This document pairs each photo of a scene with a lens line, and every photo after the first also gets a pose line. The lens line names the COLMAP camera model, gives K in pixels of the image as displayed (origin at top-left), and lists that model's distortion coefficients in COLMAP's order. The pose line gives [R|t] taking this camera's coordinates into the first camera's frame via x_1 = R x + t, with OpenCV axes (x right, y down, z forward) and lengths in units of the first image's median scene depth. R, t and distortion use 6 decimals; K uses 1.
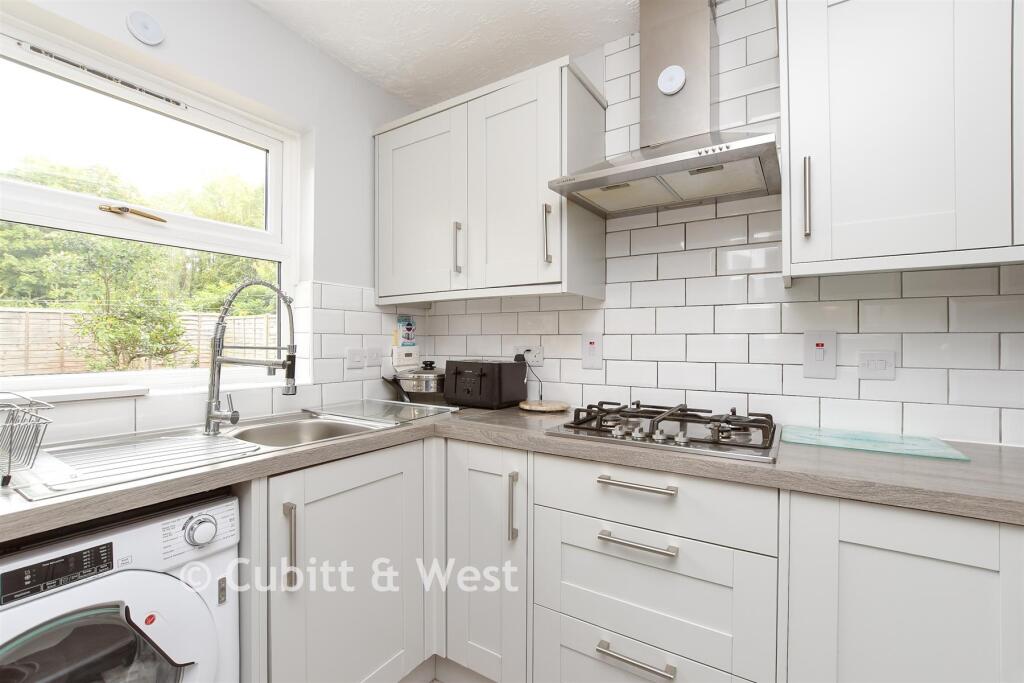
lens RADIAL K [[451.0, 0, 506.6], [0, 451.0, 338.9], [0, 0, 1]] dist [-0.019116, 0.000621]
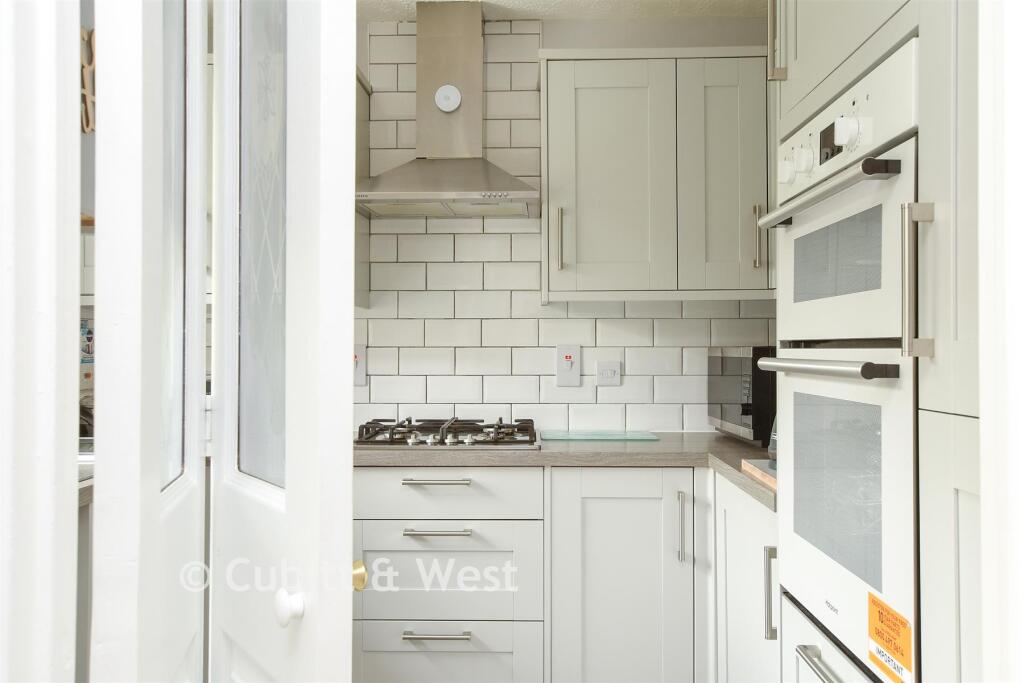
lens RADIAL K [[886.2, 0, 512.7], [0, 886.2, 341.8], [0, 0, 1]] dist [-0.002706, -0.000871]
pose [[0.850739, -0.001392, 0.525586, -0.588868], [0.001227, 0.999999, 0.000663, -0.027299], [-0.525586, 0.000081, 0.850740, -0.823631]]
